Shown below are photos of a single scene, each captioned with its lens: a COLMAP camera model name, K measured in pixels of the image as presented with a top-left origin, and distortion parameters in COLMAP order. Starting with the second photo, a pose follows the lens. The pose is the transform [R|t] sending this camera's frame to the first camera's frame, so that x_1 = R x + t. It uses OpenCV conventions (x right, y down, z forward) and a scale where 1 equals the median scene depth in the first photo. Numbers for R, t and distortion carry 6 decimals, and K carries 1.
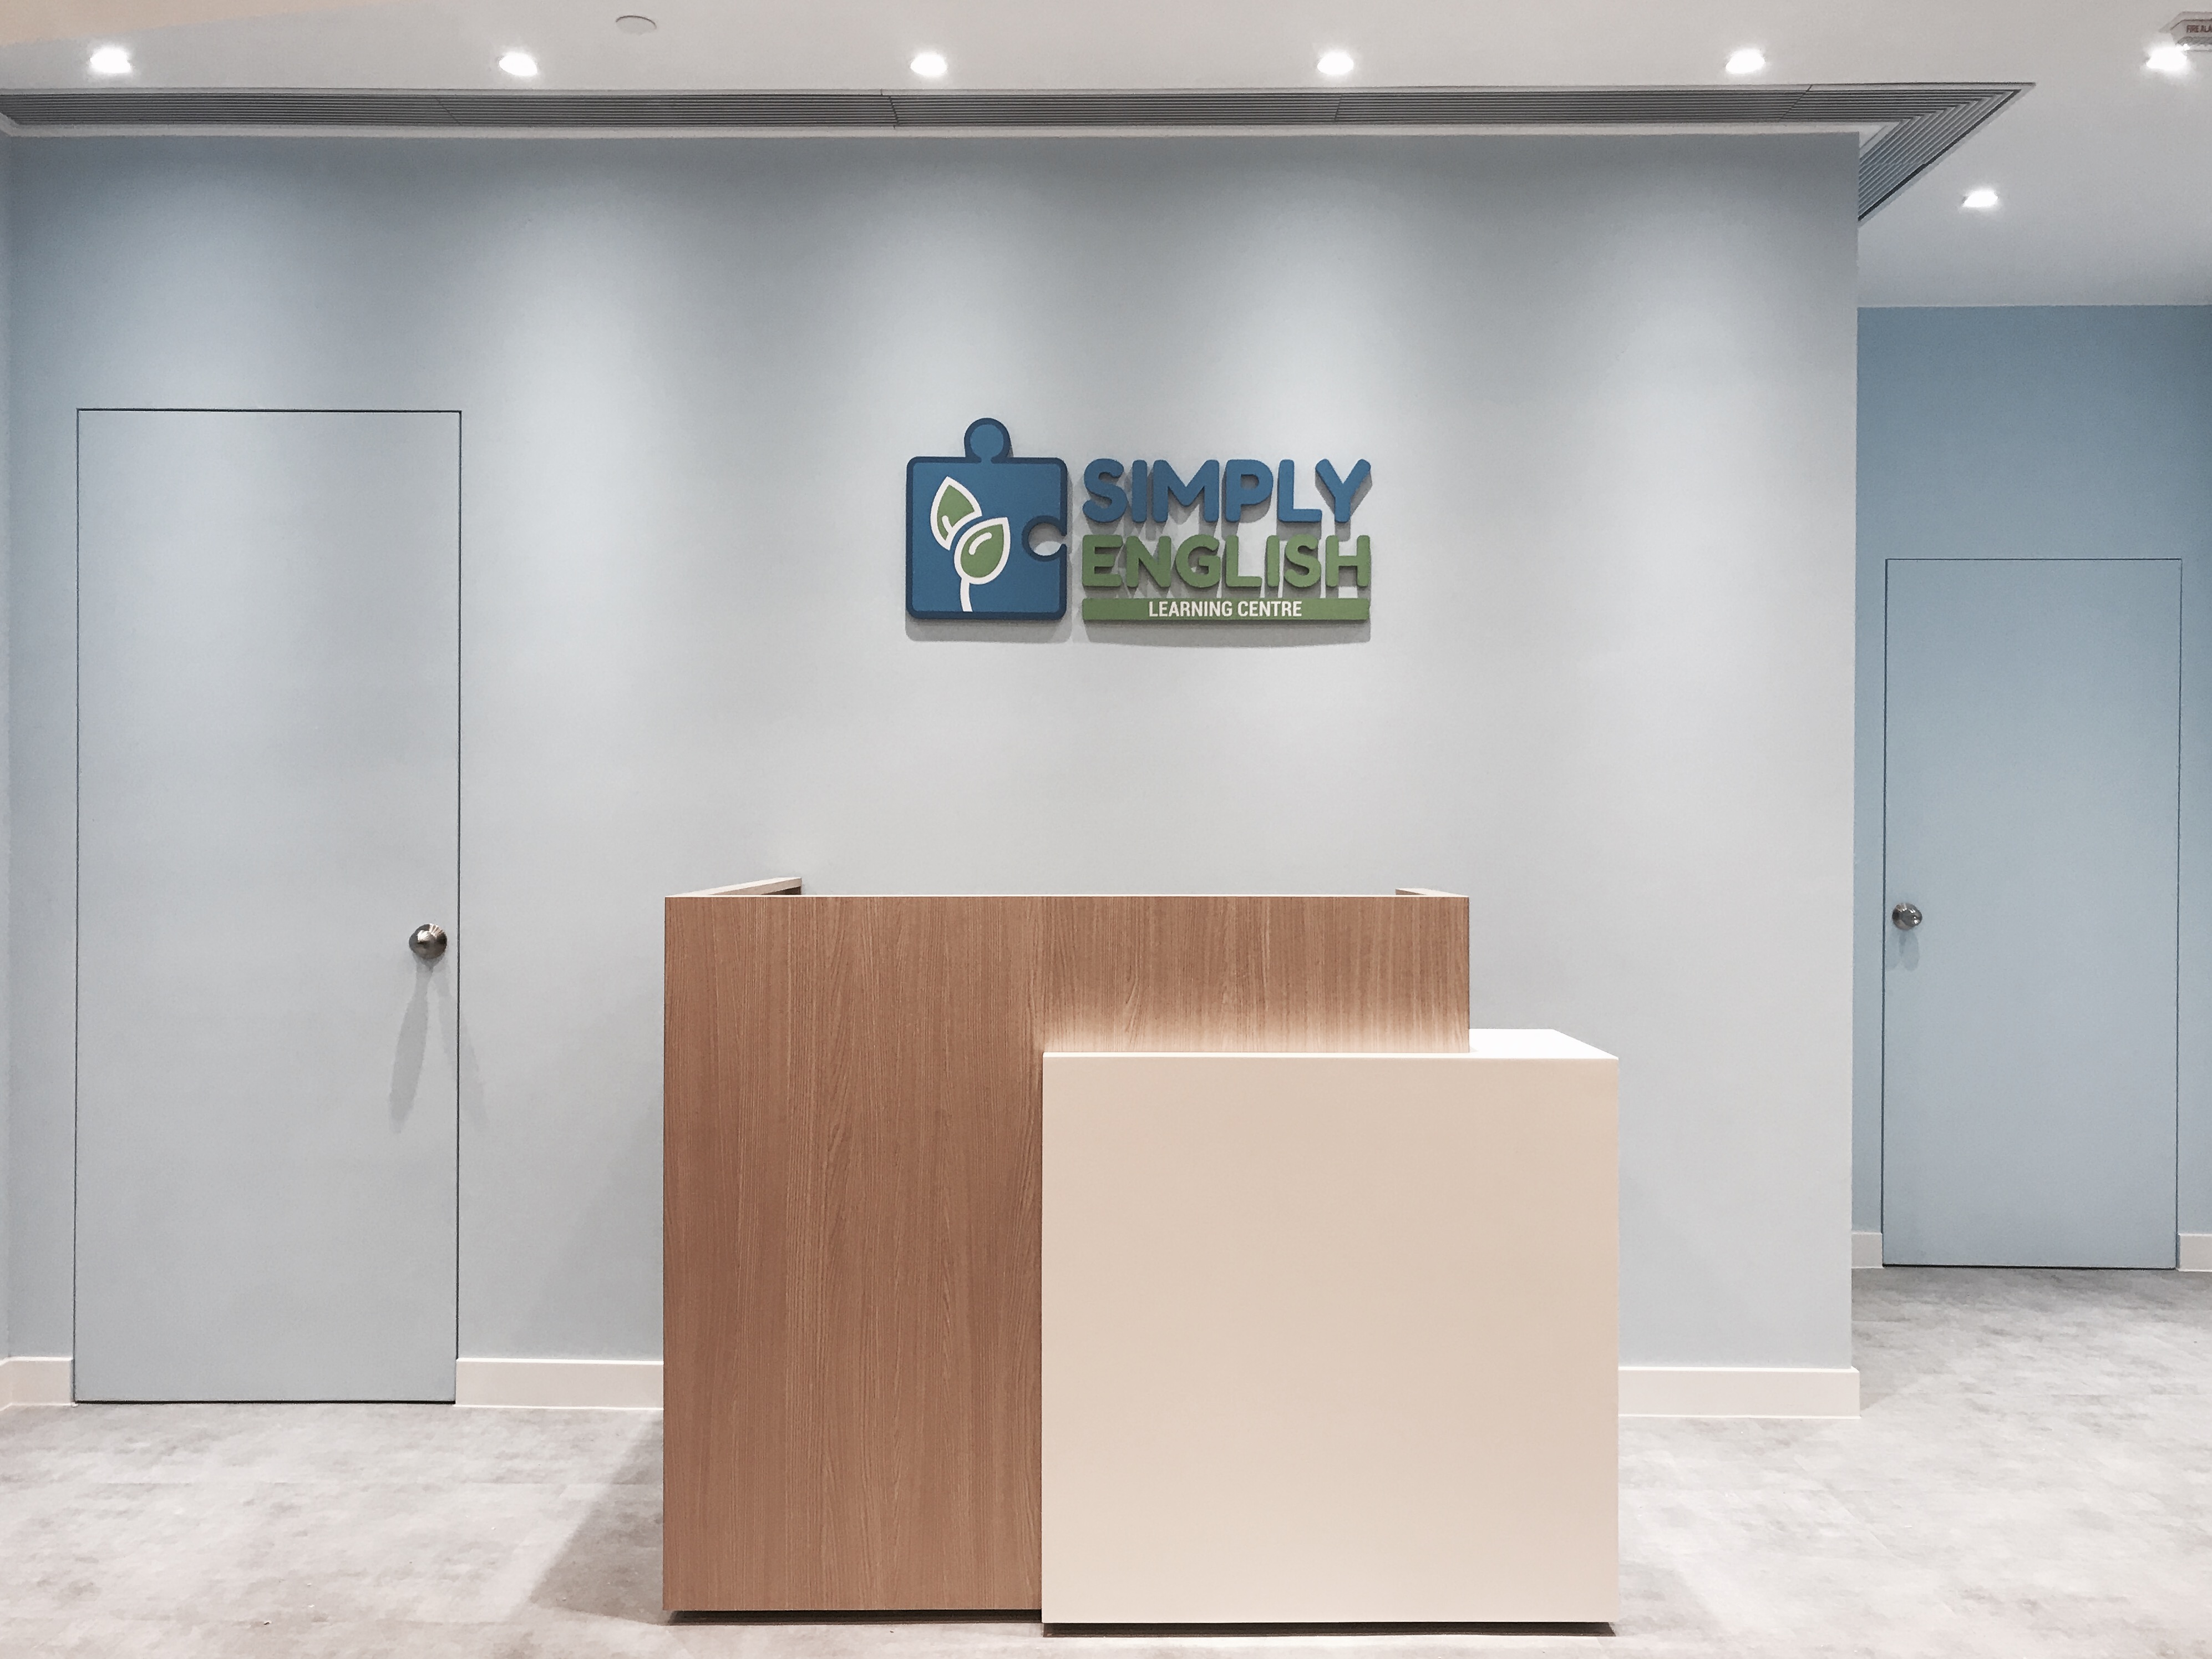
lens RADIAL K [[1788.1, 0, 1106.0], [0, 1788.1, 829.5], [0, 0, 1]] dist [0.026091, -0.005220]
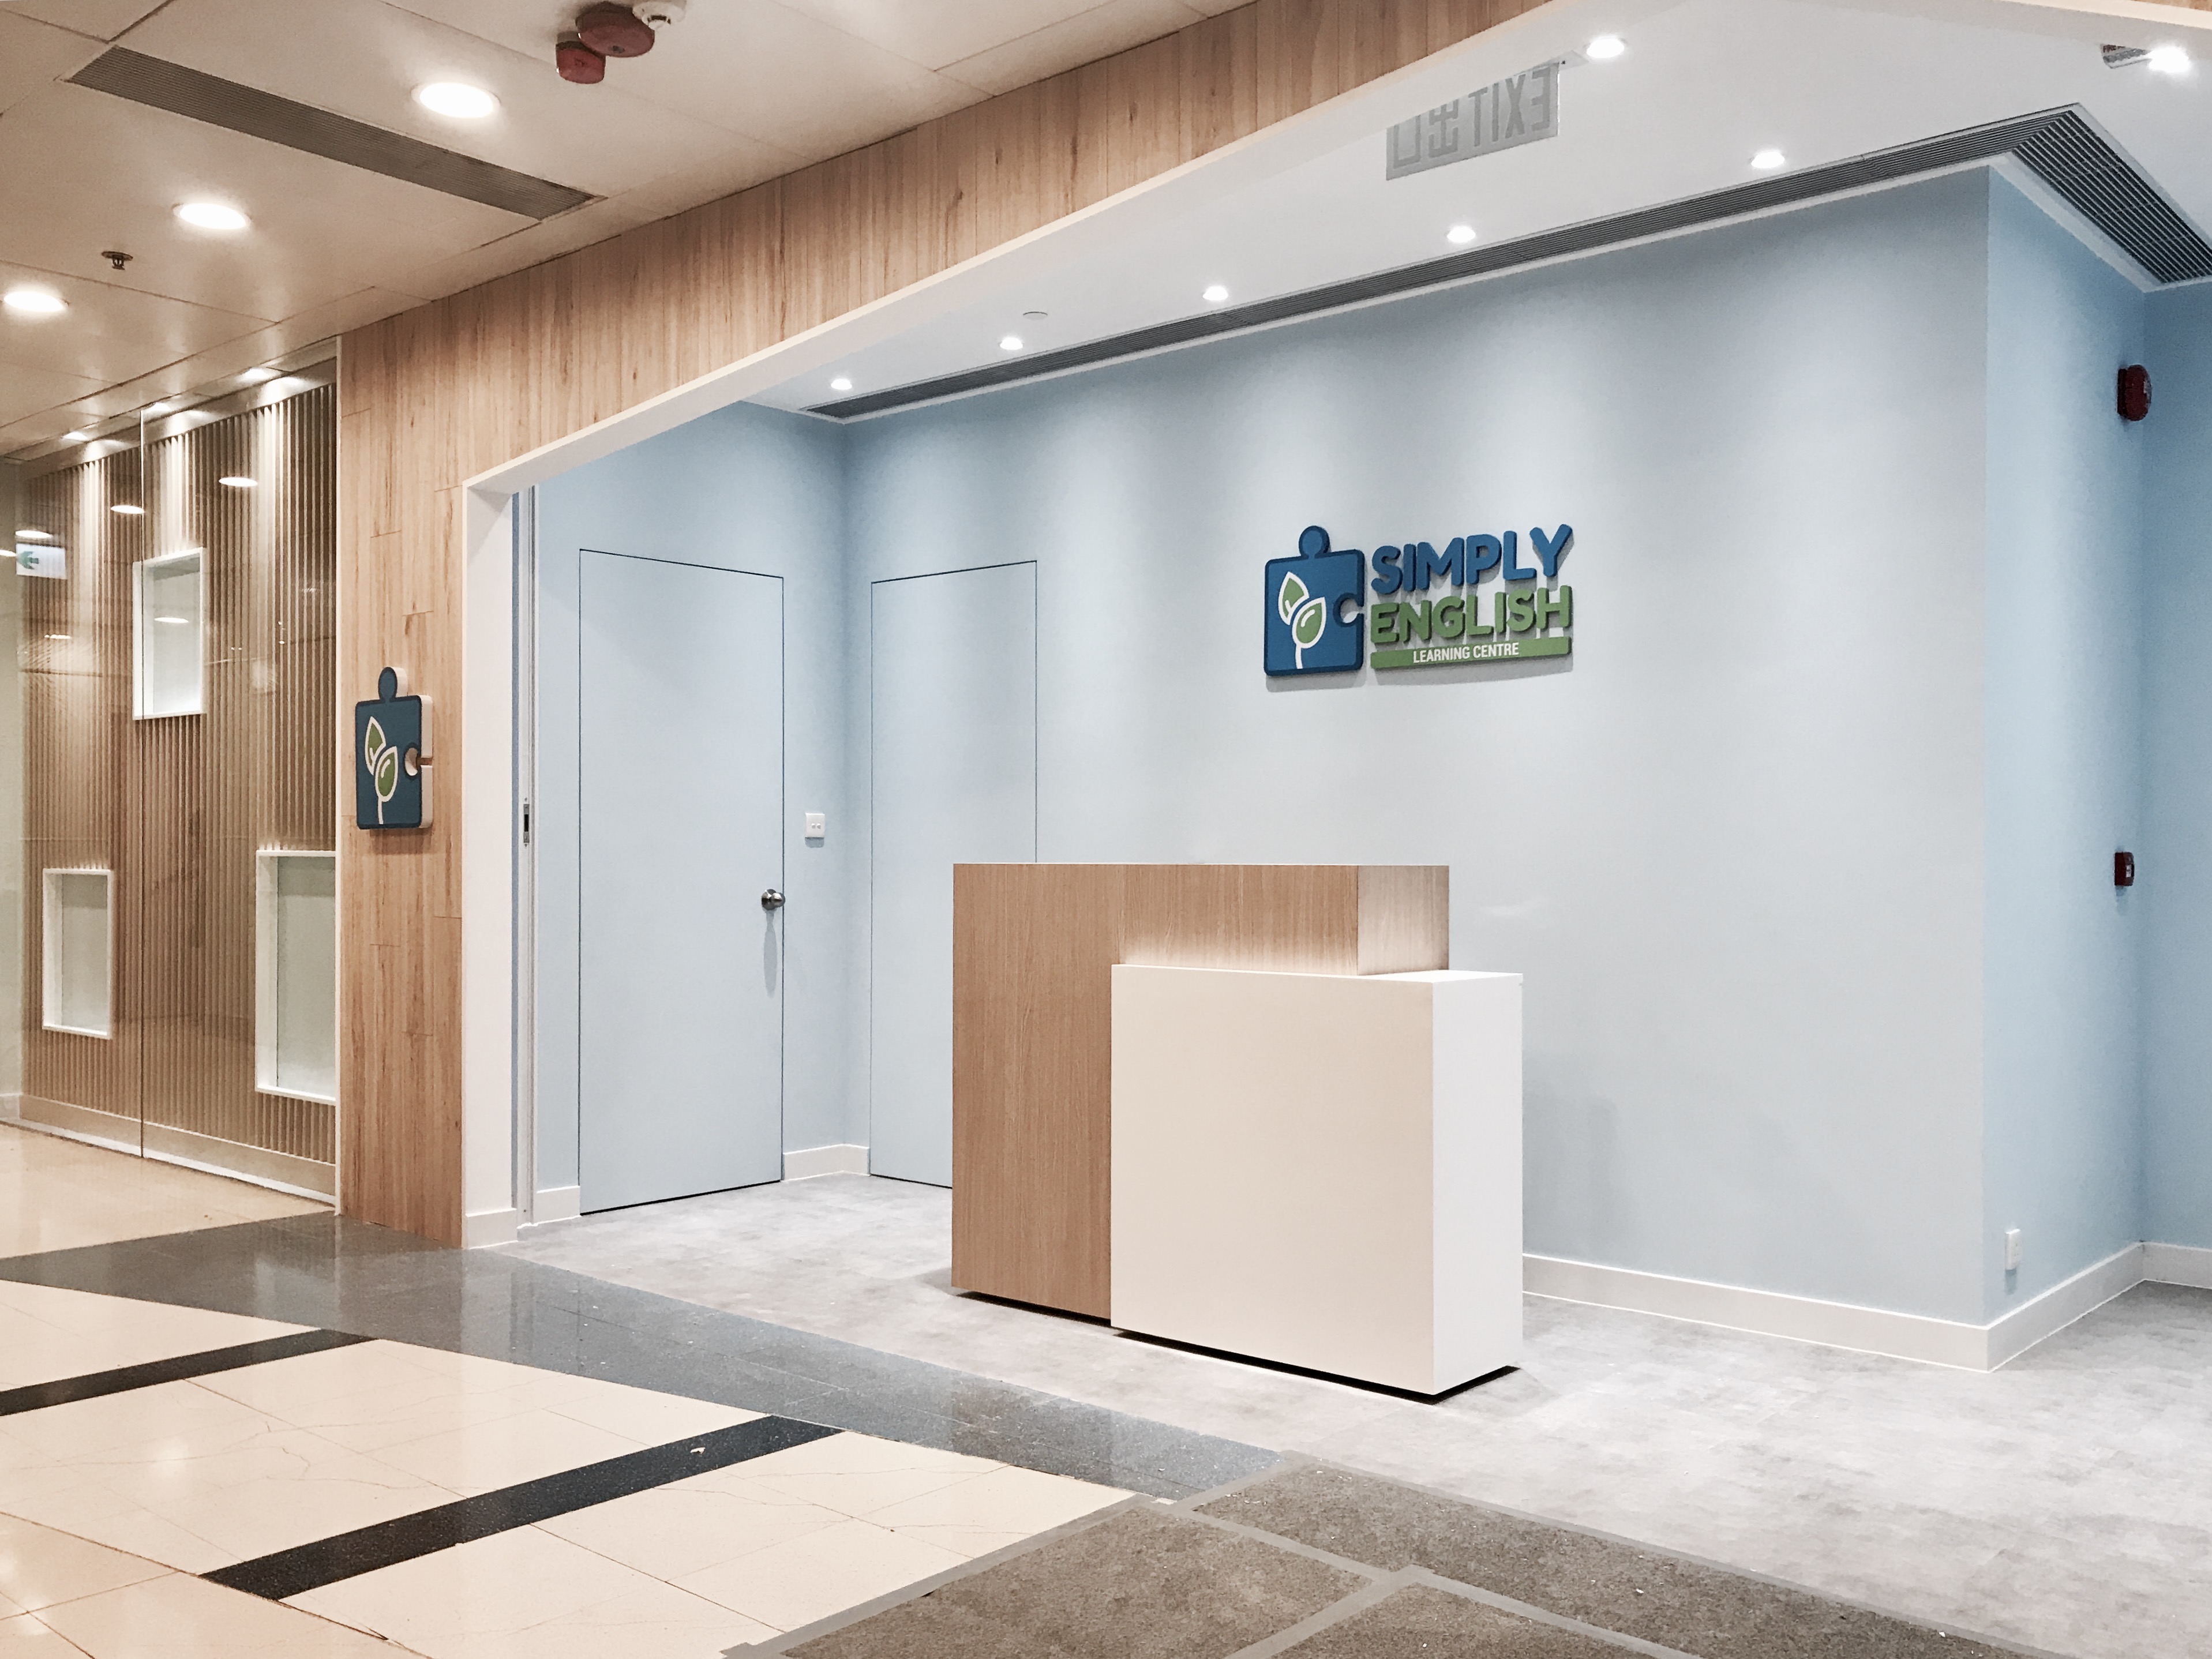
lens RADIAL K [[1787.9, 0, 1106.0], [0, 1787.9, 829.5], [0, 0, 1]] dist [0.026091, -0.005220]
pose [[0.771297, -0.011949, -0.636363, 0.677713], [-0.001104, 0.999797, -0.020112, 0.028889], [0.636474, 0.016215, 0.771128, -0.146579]]
